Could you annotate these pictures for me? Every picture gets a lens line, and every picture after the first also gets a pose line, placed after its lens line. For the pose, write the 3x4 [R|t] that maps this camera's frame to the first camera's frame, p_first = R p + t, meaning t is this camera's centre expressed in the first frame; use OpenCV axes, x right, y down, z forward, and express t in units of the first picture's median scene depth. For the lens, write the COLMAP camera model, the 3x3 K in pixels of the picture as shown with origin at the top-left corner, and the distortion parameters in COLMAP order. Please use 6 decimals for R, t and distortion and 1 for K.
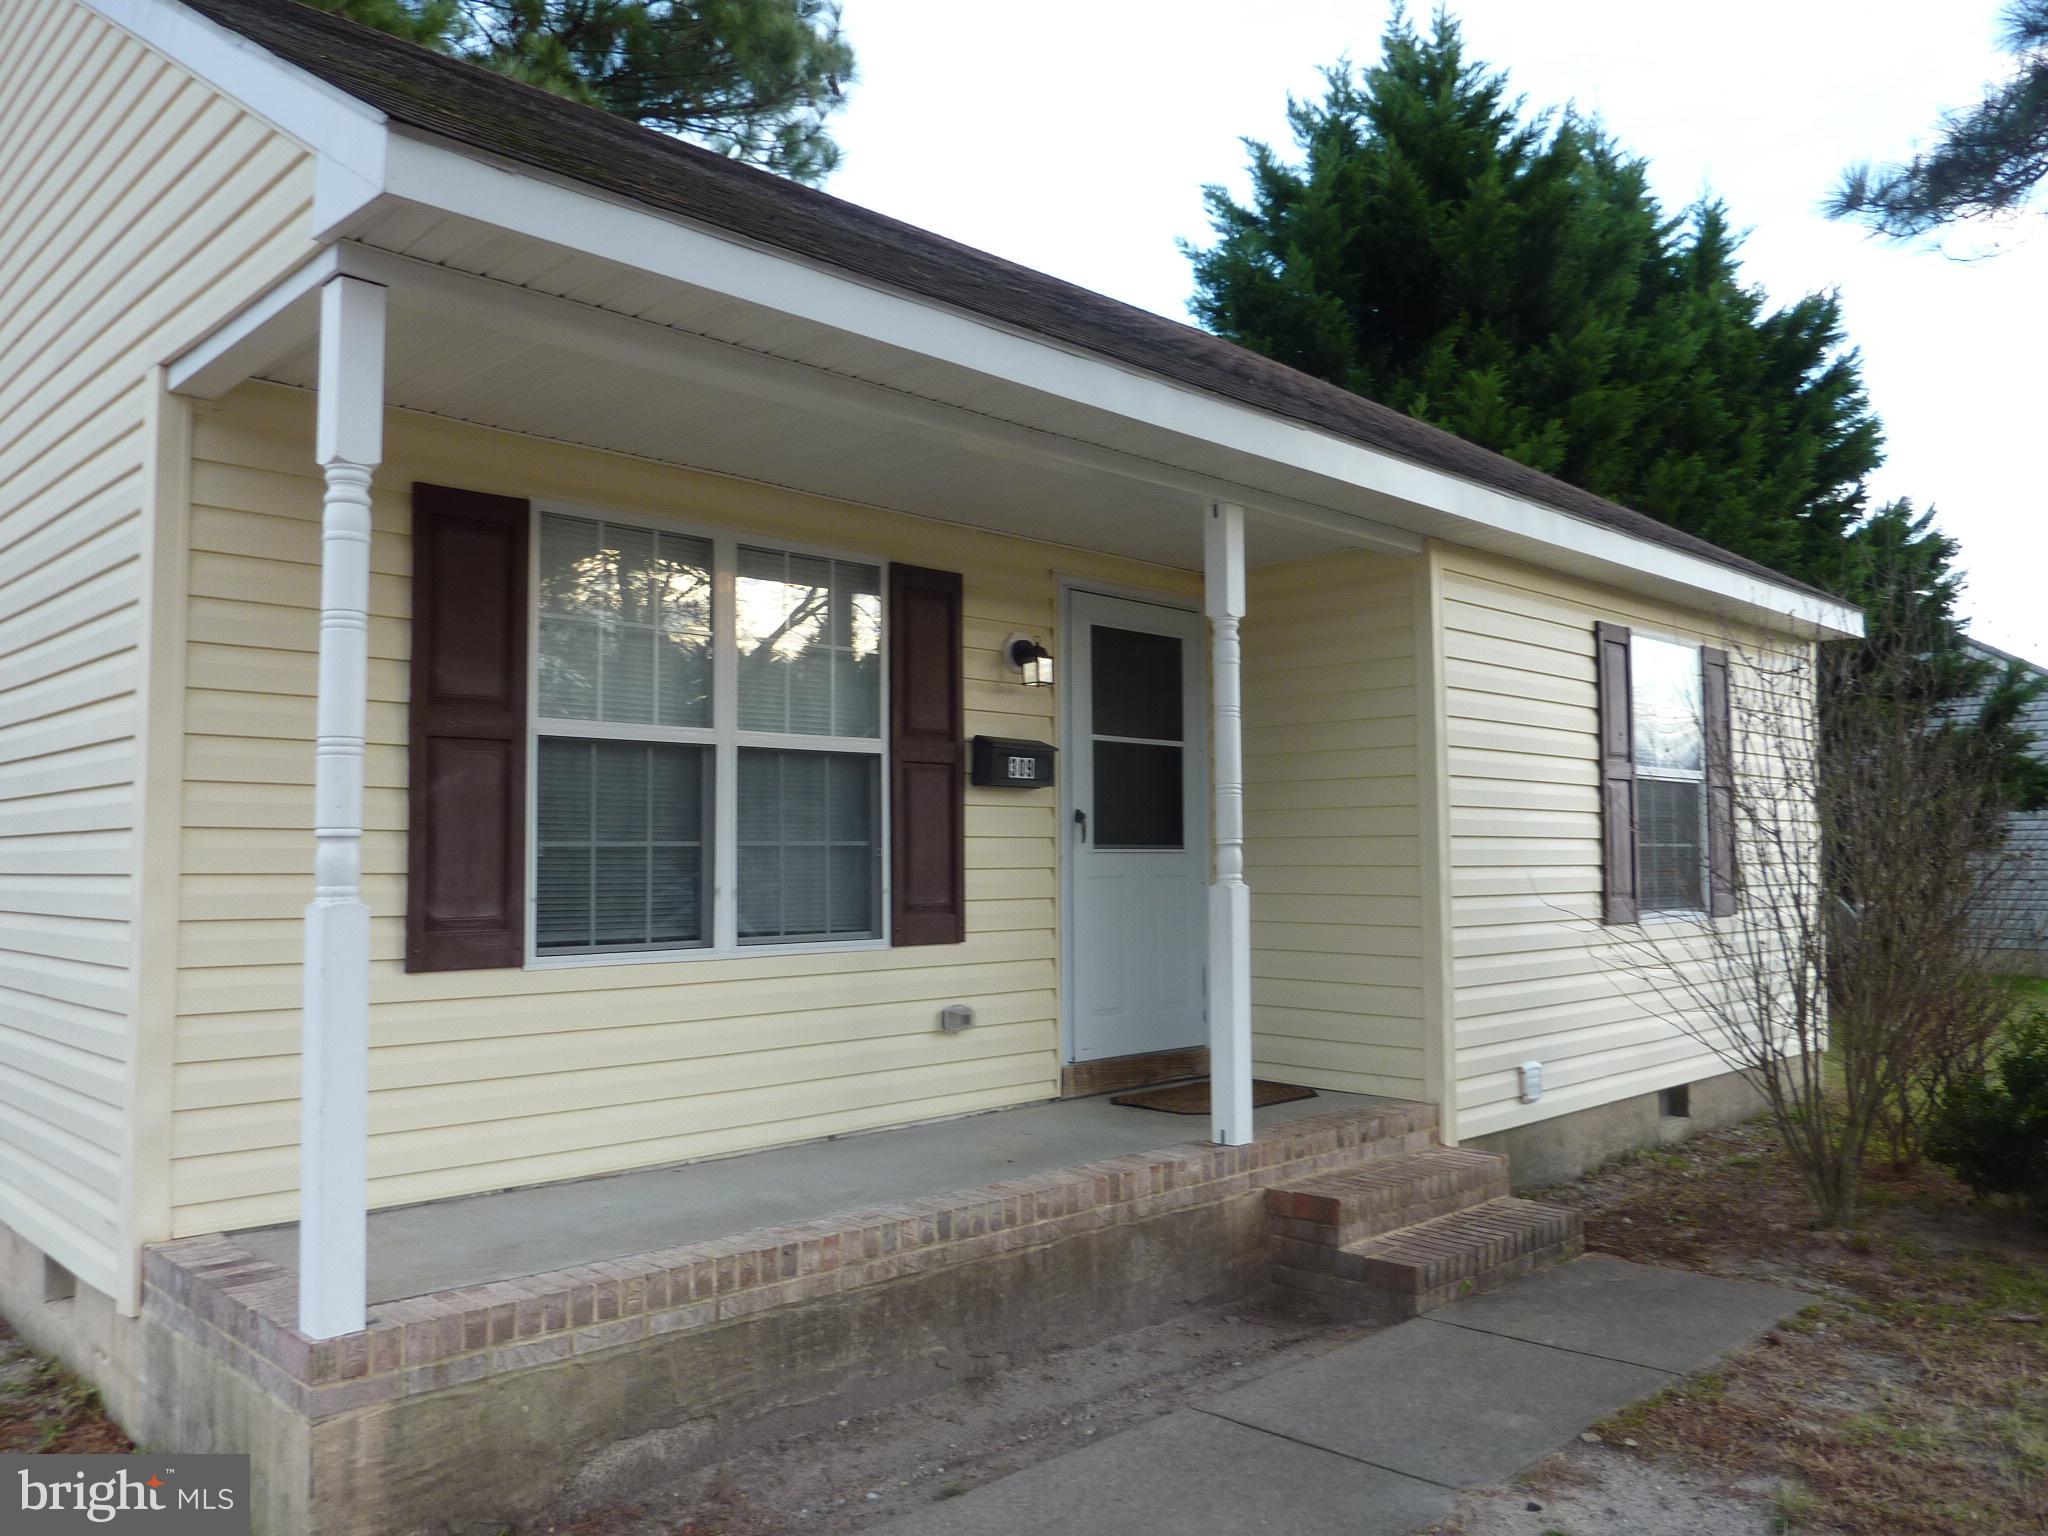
lens RADIAL K [[1570.6, 0, 1024.4], [0, 1570.6, 776.6], [0, 0, 1]] dist [0.002832, 0.005713]
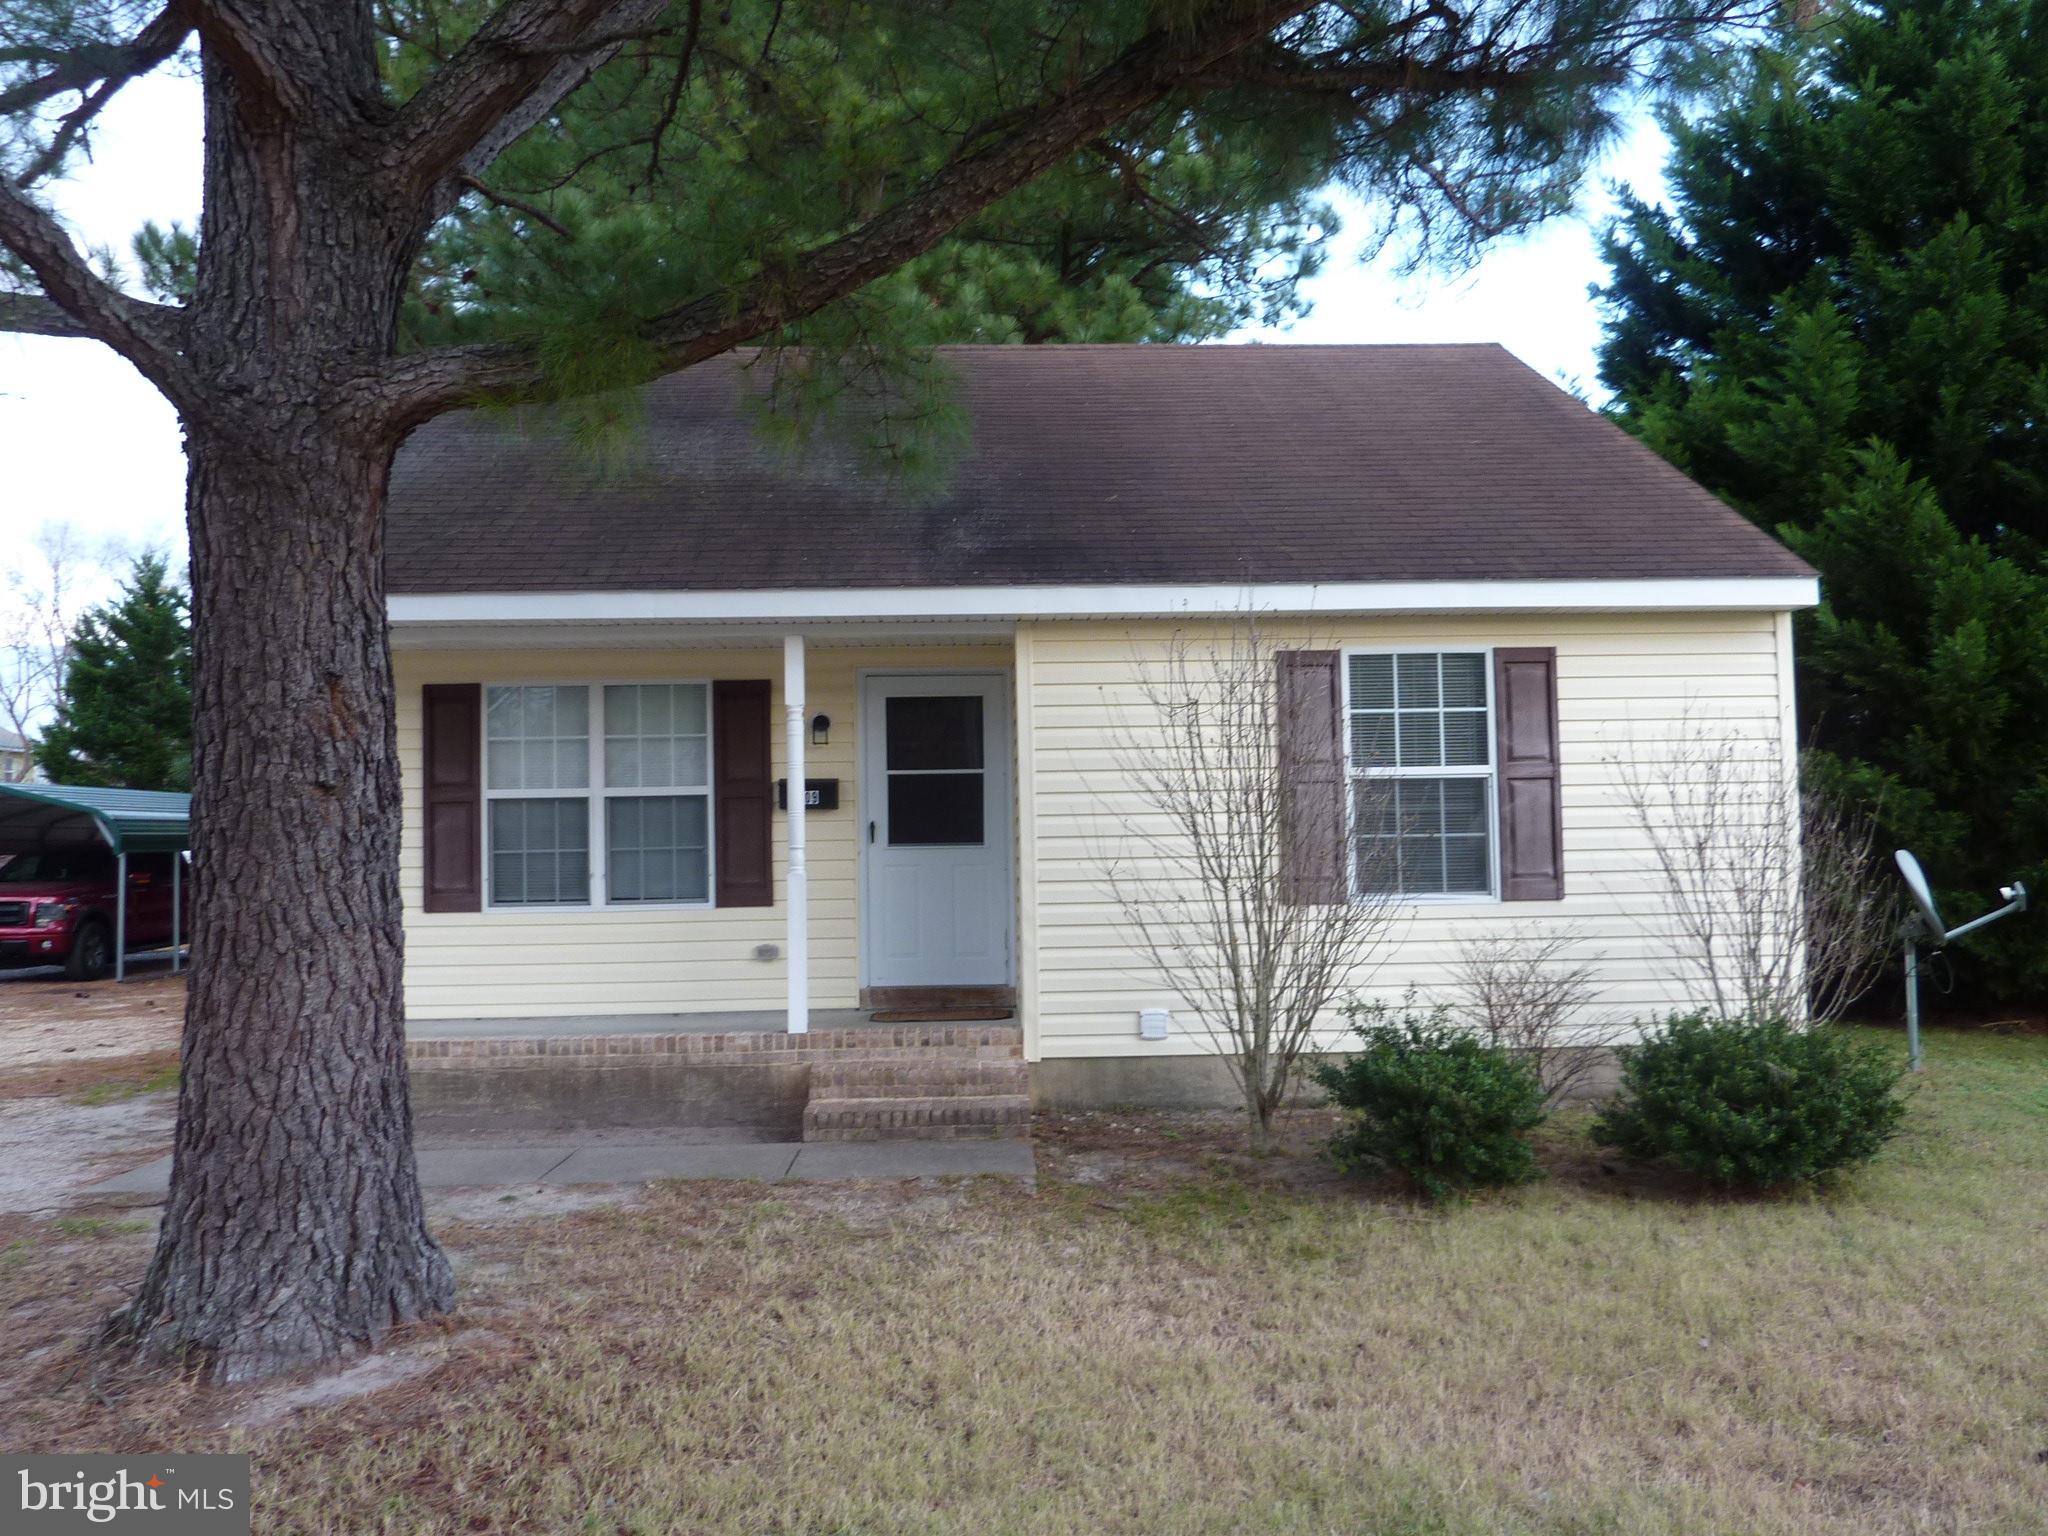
lens RADIAL K [[1570.6, 0, 1032.0], [0, 1570.6, 761.9], [0, 0, 1]] dist [0.002832, 0.005713]
pose [[0.726416, -0.044201, -0.685833, 1.463814], [0.050631, 0.998660, -0.010736, -0.015065], [0.685388, -0.026925, 0.727680, -0.000577]]
